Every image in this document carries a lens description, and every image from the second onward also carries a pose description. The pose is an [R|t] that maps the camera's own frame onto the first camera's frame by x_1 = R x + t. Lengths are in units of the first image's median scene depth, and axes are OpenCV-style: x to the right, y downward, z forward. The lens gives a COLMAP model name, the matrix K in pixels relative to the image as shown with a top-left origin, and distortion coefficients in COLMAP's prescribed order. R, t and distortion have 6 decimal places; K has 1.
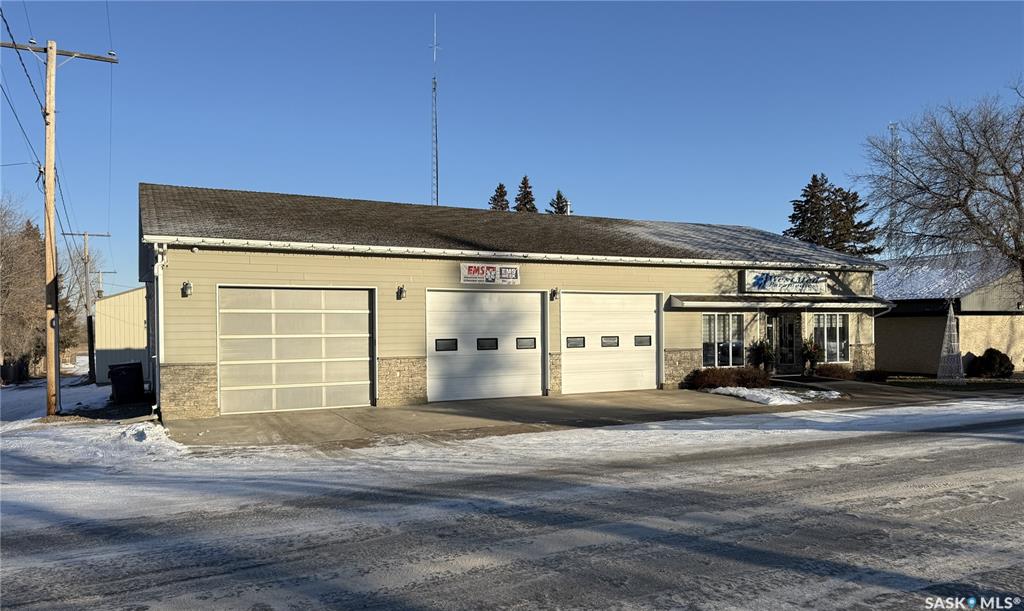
lens RADIAL K [[765.6, 0, 532.3], [0, 765.6, 331.7], [0, 0, 1]] dist [0.172765, -0.257450]
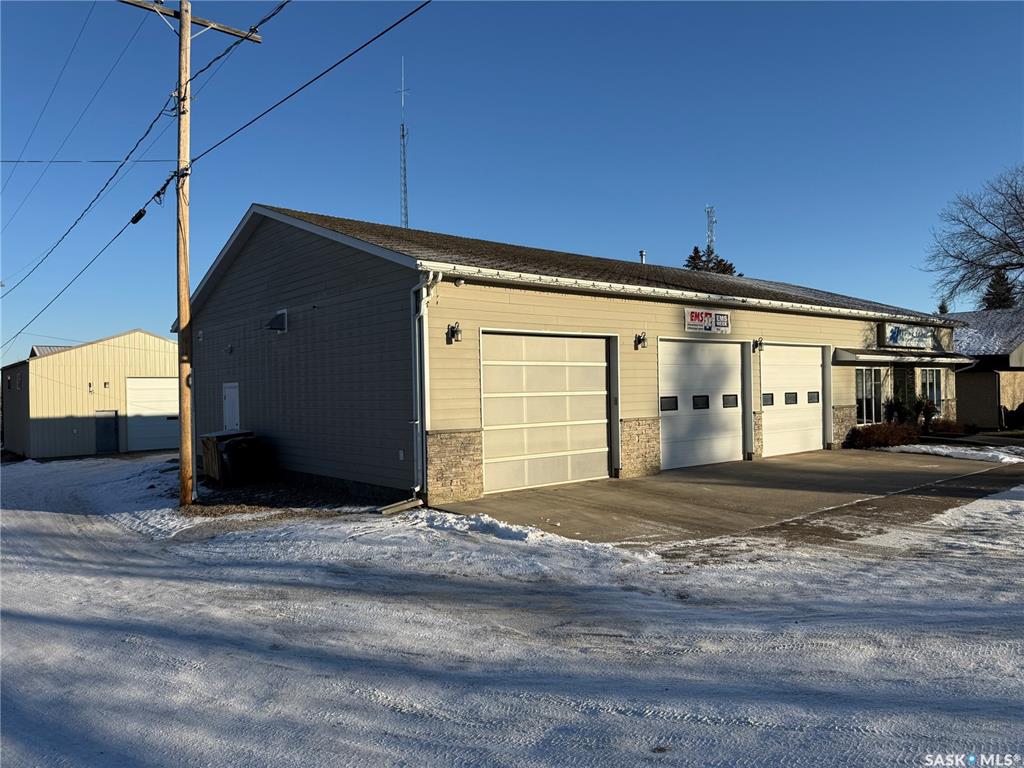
lens RADIAL K [[726.7, 0, 512.0], [0, 726.7, 384.0], [0, 0, 1]] dist [0.123383, -0.169408]
pose [[0.975434, -0.007033, 0.220178, -0.399686], [0.010142, 0.999864, -0.012990, 0.003653], [-0.220057, 0.014903, 0.975373, 0.213400]]
